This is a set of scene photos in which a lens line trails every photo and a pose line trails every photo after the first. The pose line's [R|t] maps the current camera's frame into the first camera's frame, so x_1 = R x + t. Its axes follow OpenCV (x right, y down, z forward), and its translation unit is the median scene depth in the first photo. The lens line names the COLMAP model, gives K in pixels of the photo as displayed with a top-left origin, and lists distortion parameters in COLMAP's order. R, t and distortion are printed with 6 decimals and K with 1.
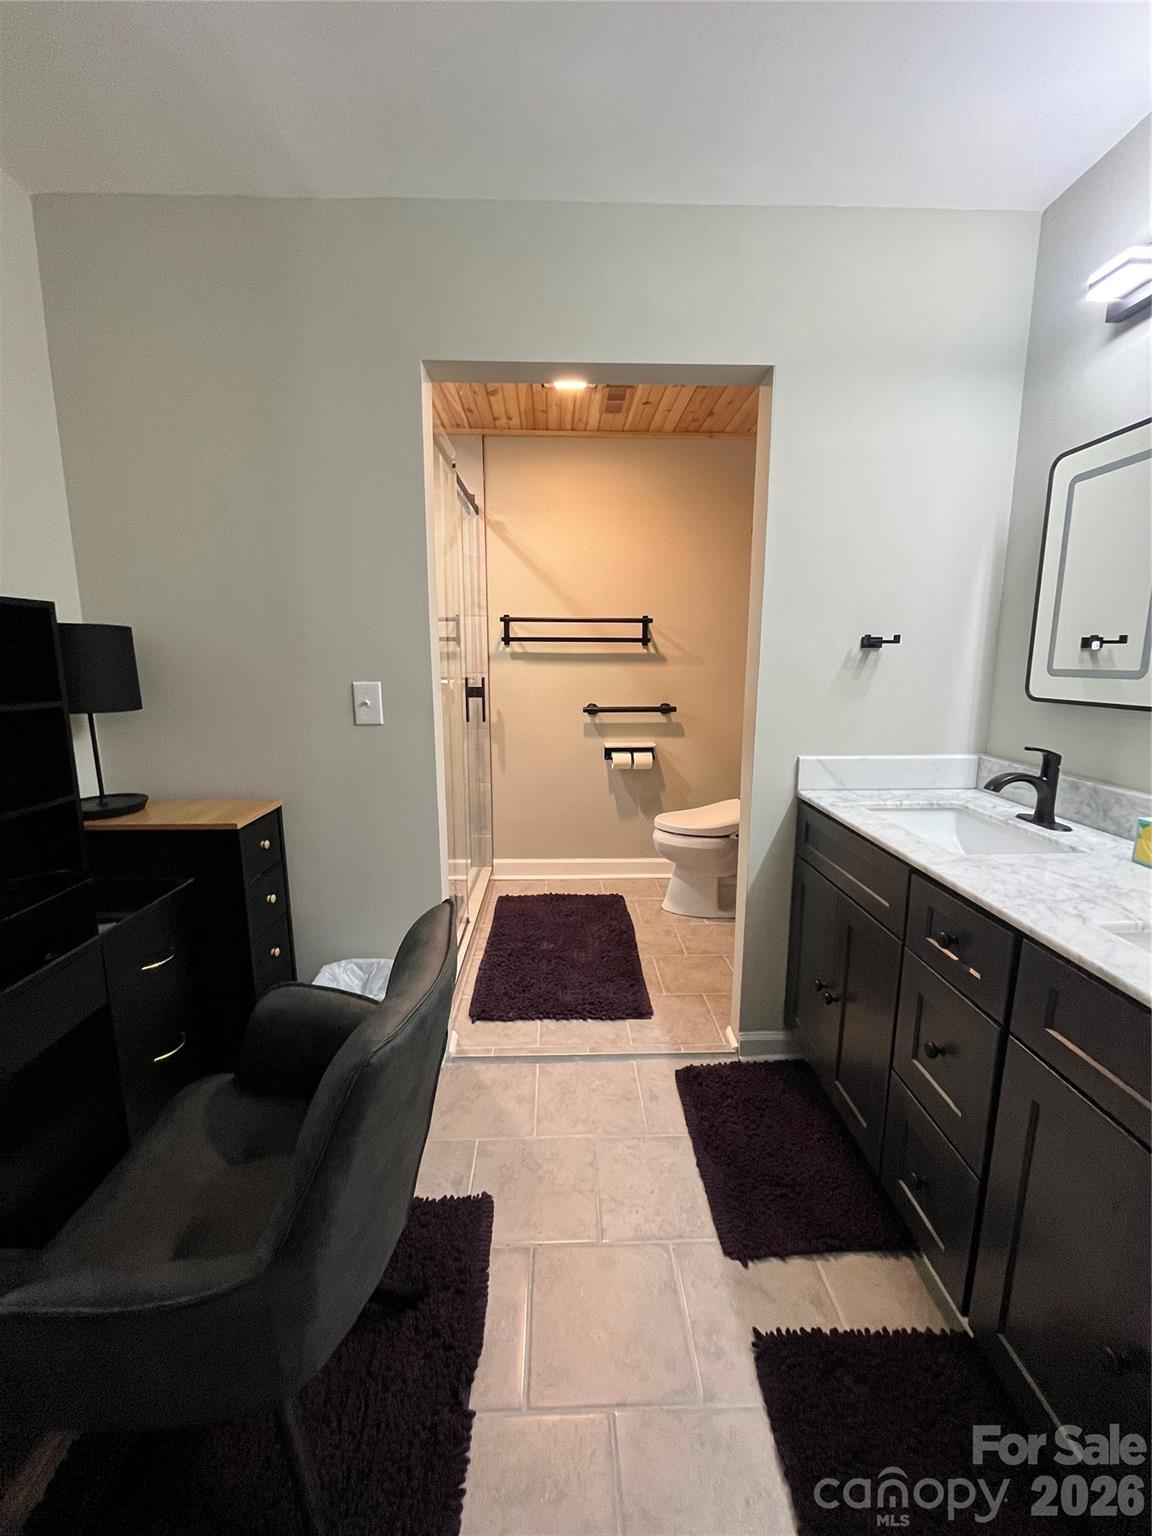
lens RADIAL K [[616.9, 0, 576.1], [0, 616.9, 763.6], [0, 0, 1]] dist [-0.003276, -0.000412]
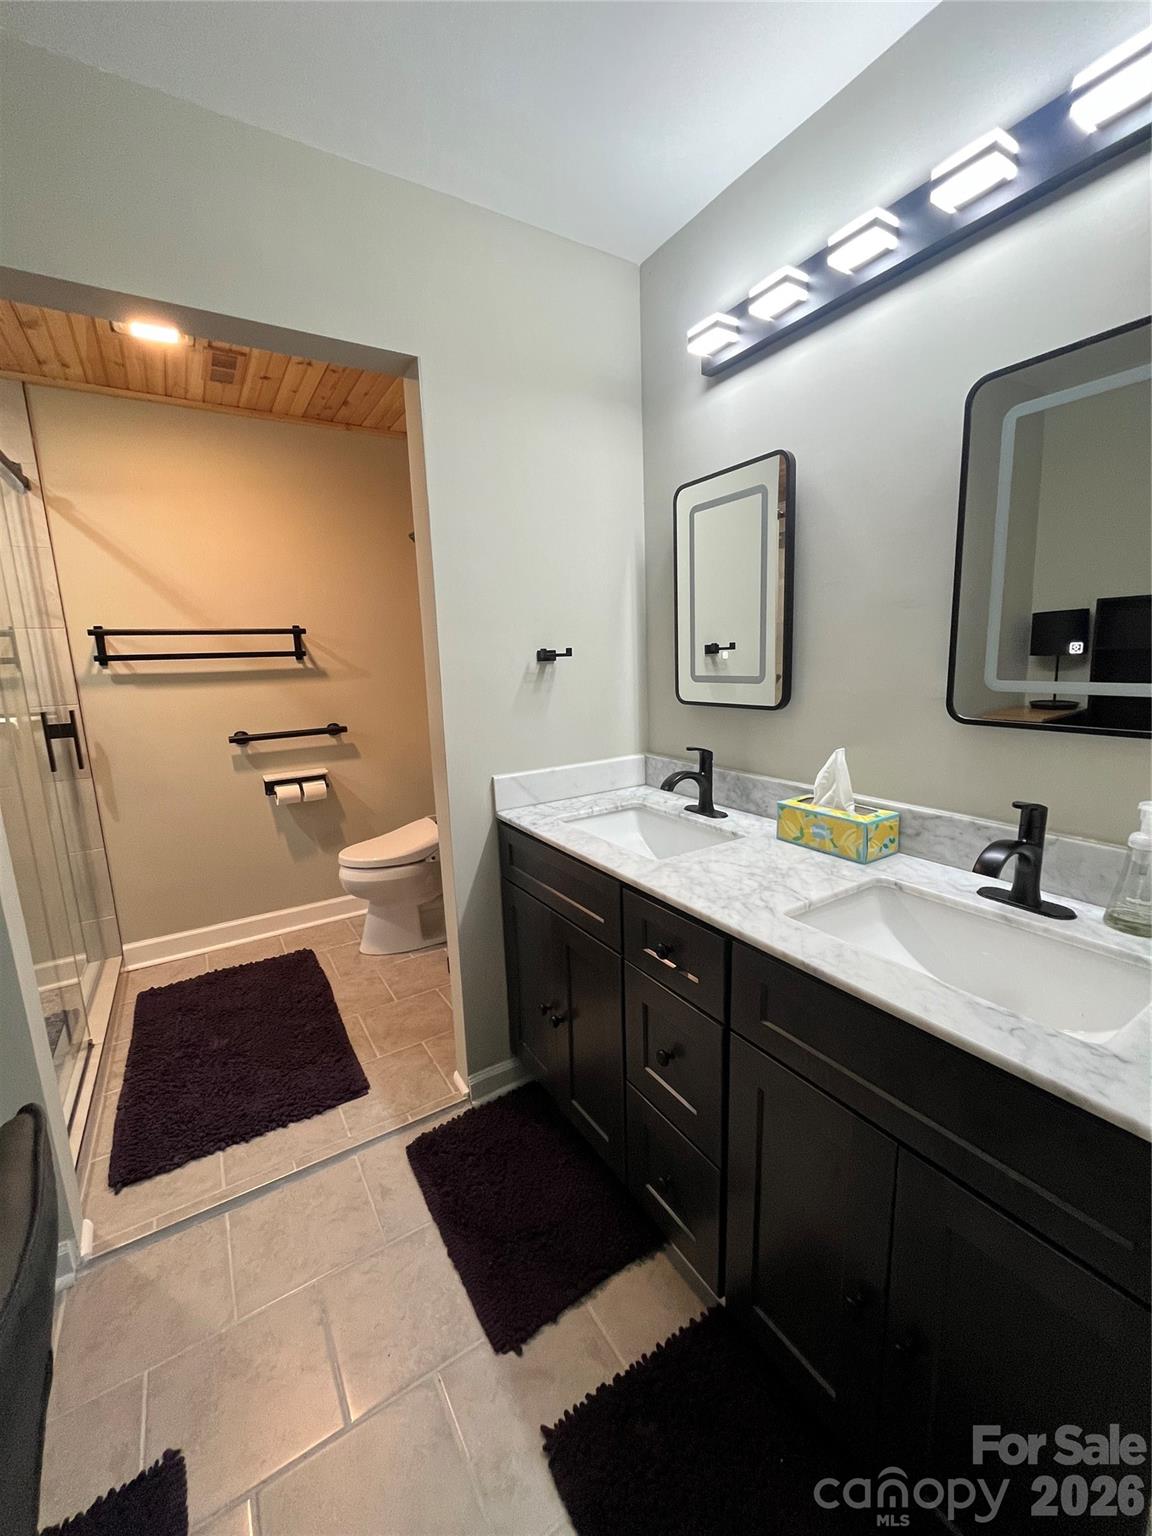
lens RADIAL K [[616.9, 0, 576.1], [0, 616.9, 763.6], [0, 0, 1]] dist [-0.003276, -0.000412]
pose [[0.862190, -0.119377, 0.492318, 0.003460], [0.121019, 0.992236, 0.028658, -0.042344], [-0.491917, 0.034871, 0.869943, 0.100473]]
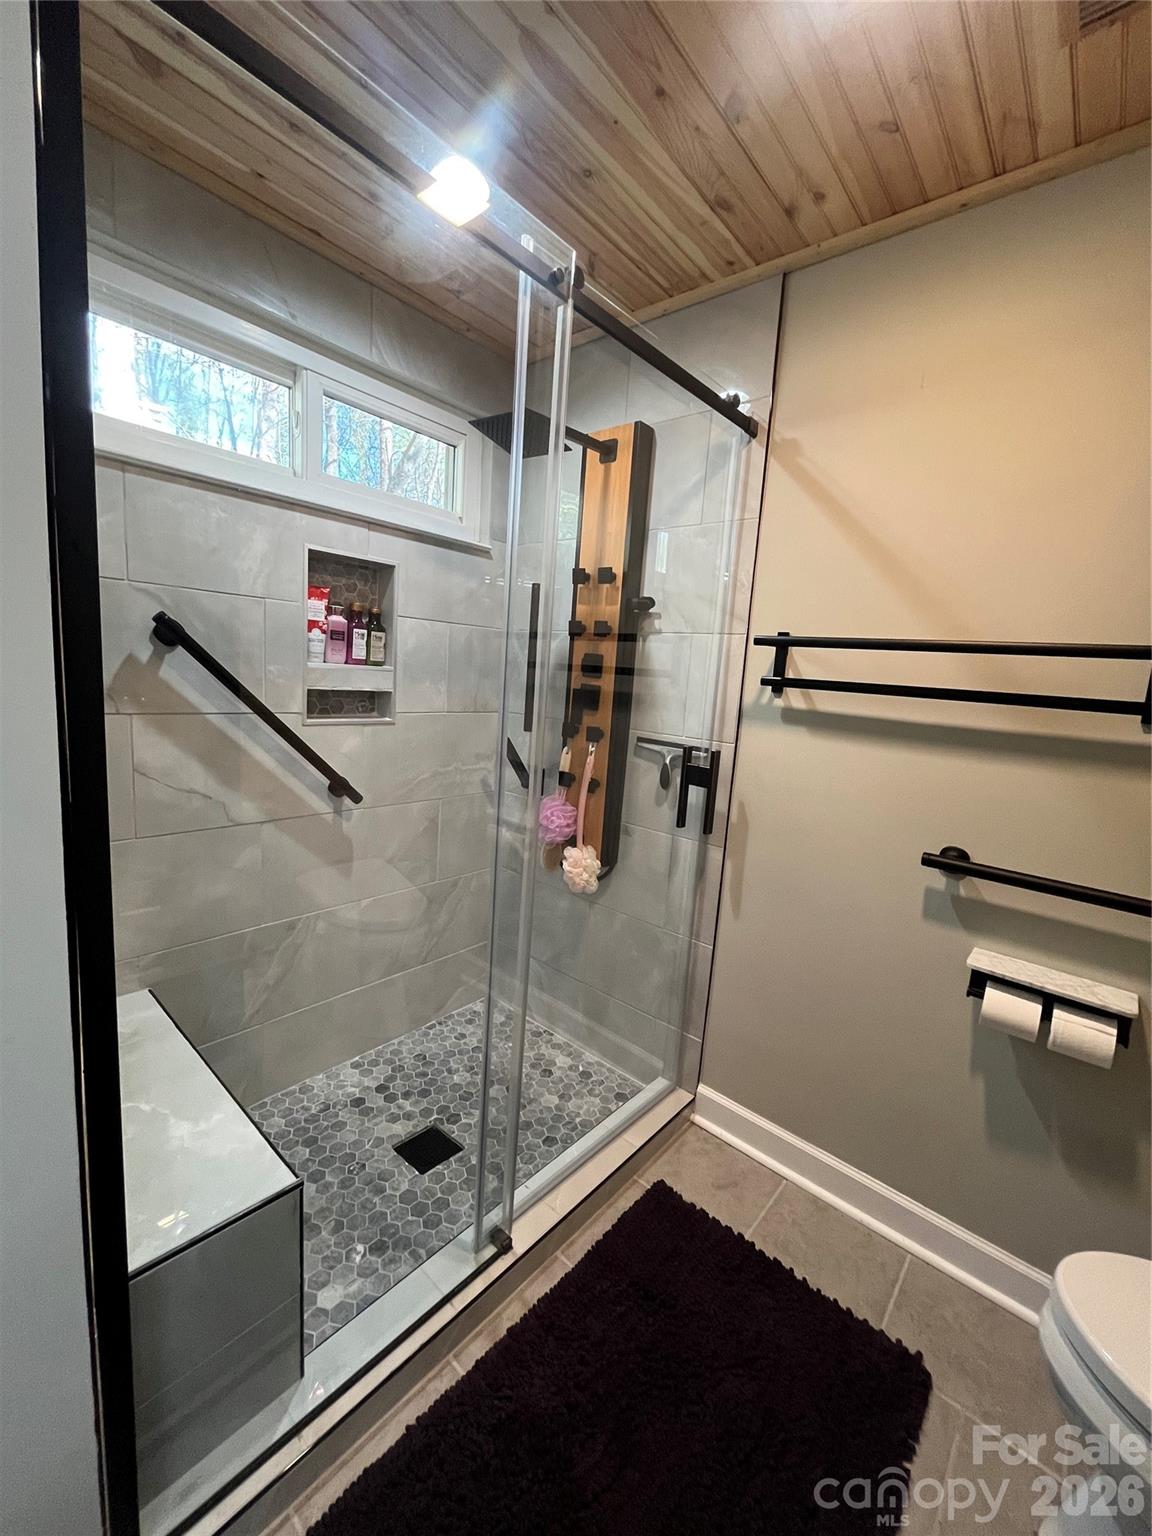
lens RADIAL K [[616.9, 0, 576.1], [0, 616.9, 763.6], [0, 0, 1]] dist [-0.003276, -0.000412]
pose [[0.730168, 0.151685, -0.666218, 0.196625], [-0.186613, 0.982248, 0.019114, -0.208932], [0.657290, 0.110368, 0.745512, 0.956002]]
